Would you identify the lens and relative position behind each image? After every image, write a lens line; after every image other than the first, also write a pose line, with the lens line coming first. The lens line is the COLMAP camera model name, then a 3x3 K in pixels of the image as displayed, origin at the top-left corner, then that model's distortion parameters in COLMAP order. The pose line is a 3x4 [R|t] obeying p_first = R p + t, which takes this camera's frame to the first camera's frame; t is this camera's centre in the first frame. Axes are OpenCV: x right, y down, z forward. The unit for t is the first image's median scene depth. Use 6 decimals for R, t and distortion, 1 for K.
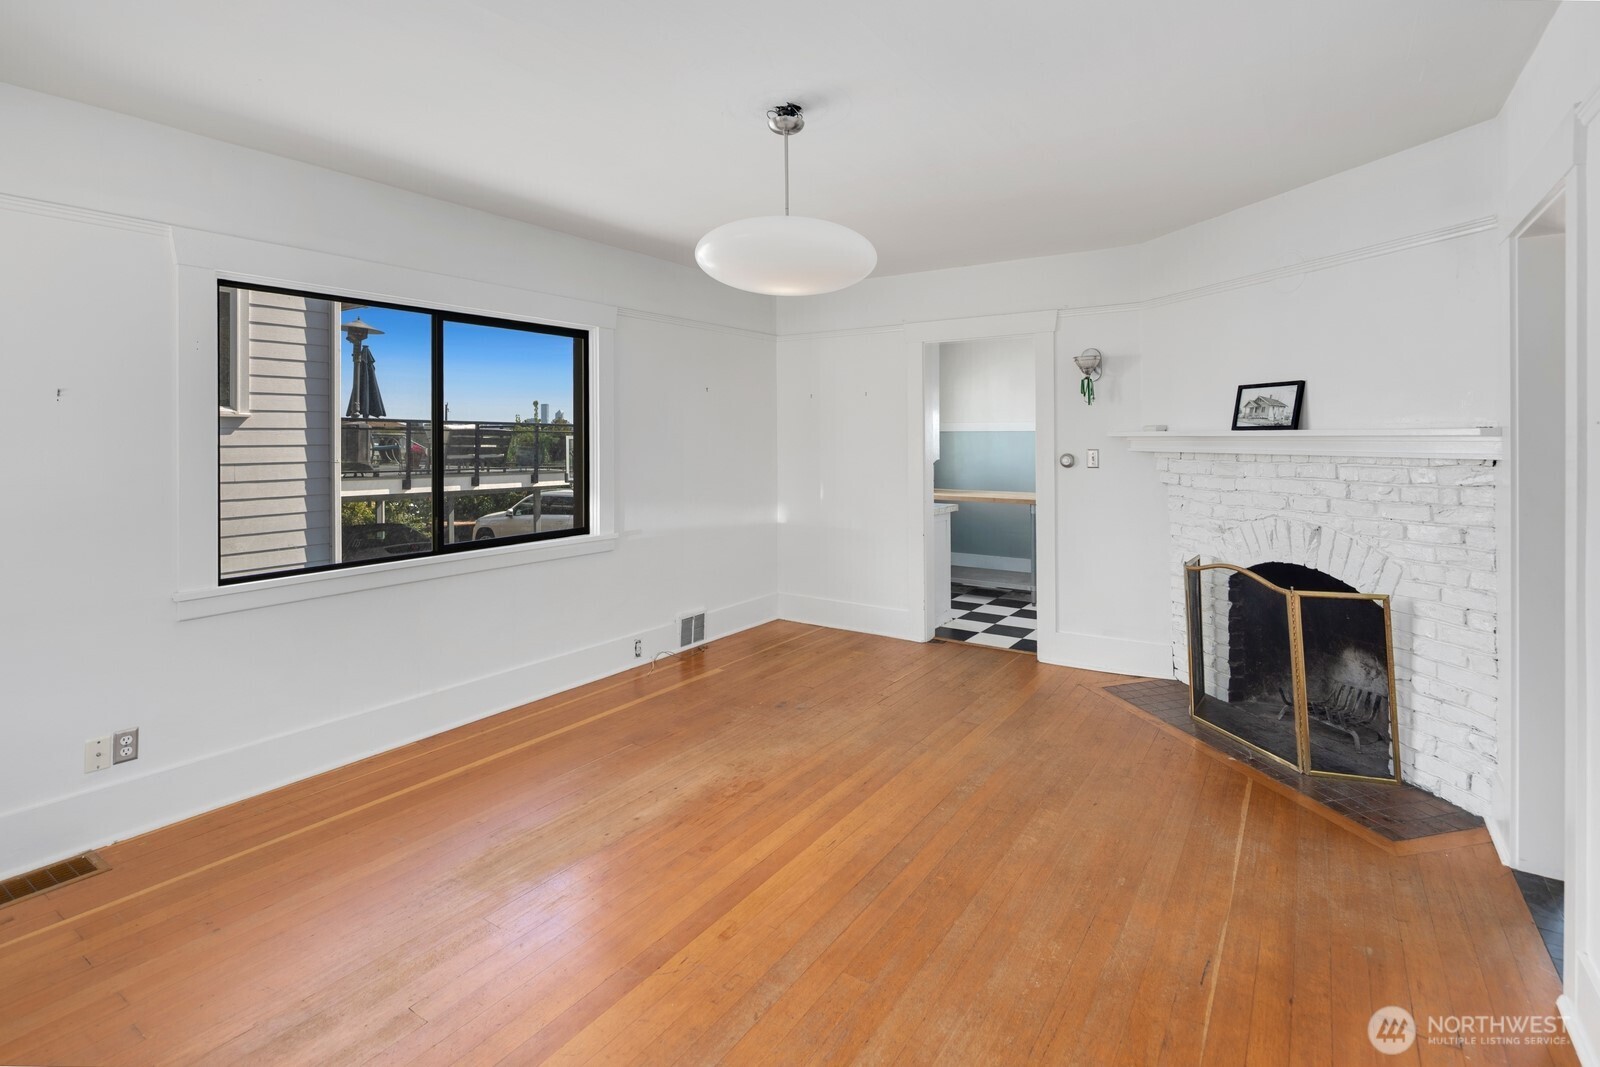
lens RADIAL K [[785.3, 0, 799.0], [0, 785.3, 433.1], [0, 0, 1]] dist [0.000534, -0.001492]
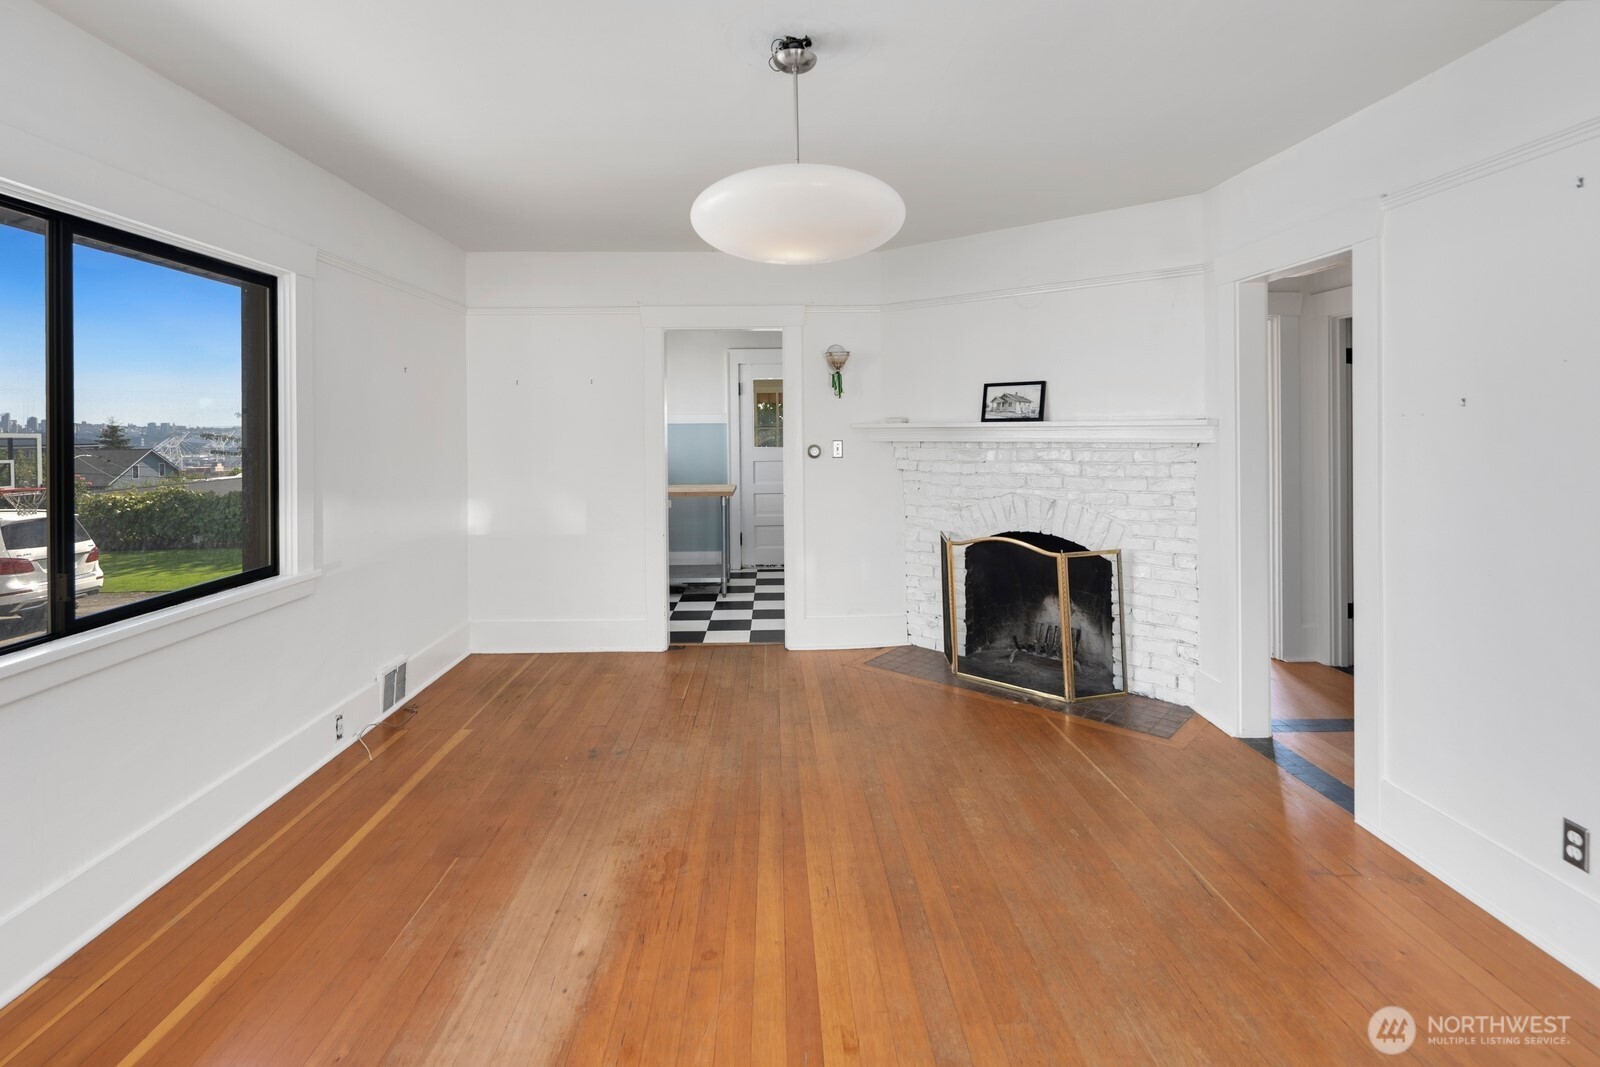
lens RADIAL K [[780.9, 0, 797.6], [0, 780.9, 425.4], [0, 0, 1]] dist [0.000141, -0.000369]
pose [[0.813430, -0.003670, 0.581651, -0.405651], [0.004467, 0.999990, 0.000063, 0.000428], [-0.581646, 0.002547, 0.813438, 0.254251]]
